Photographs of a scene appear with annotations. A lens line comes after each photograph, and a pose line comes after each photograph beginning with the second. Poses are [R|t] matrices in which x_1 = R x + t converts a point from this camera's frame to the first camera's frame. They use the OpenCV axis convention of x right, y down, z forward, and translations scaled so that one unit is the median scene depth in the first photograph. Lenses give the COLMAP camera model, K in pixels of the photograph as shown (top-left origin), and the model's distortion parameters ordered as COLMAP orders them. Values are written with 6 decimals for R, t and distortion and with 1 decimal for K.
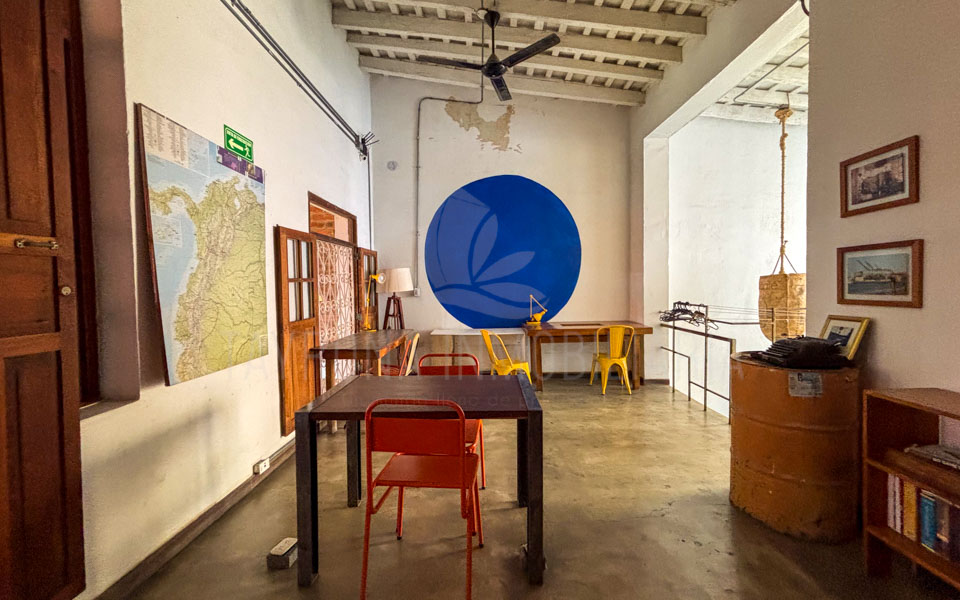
lens RADIAL K [[392.0, 0, 479.1], [0, 392.0, 299.6], [0, 0, 1]] dist [0.006703, -0.000002]
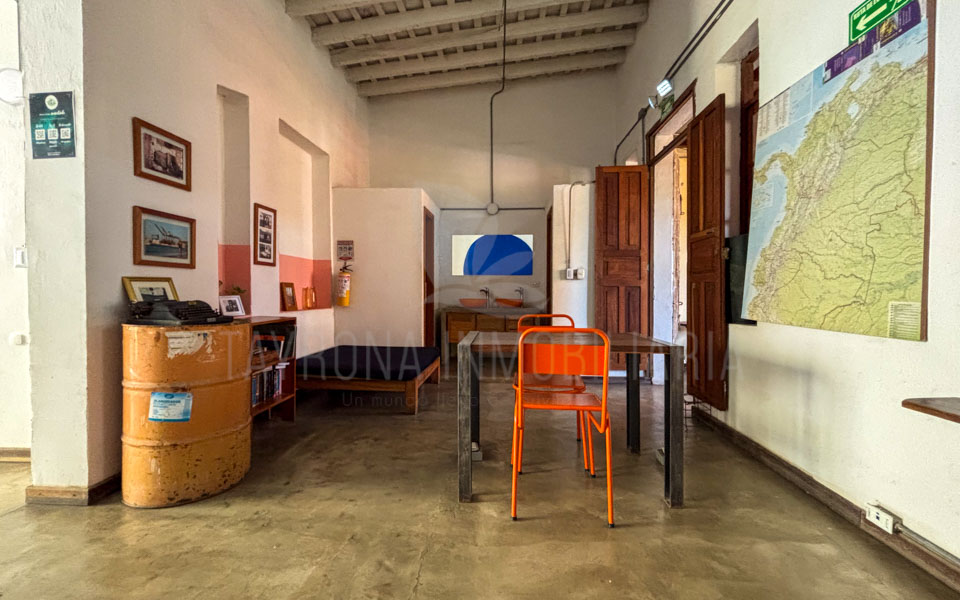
lens RADIAL K [[392.0, 0, 482.8], [0, 392.0, 295.9], [0, 0, 1]] dist [0.006703, -0.000002]
pose [[-0.999156, 0.013290, 0.038865, 0.038753], [0.015222, 0.998641, 0.049838, 0.053055], [-0.038150, 0.050388, -0.998001, 1.977103]]
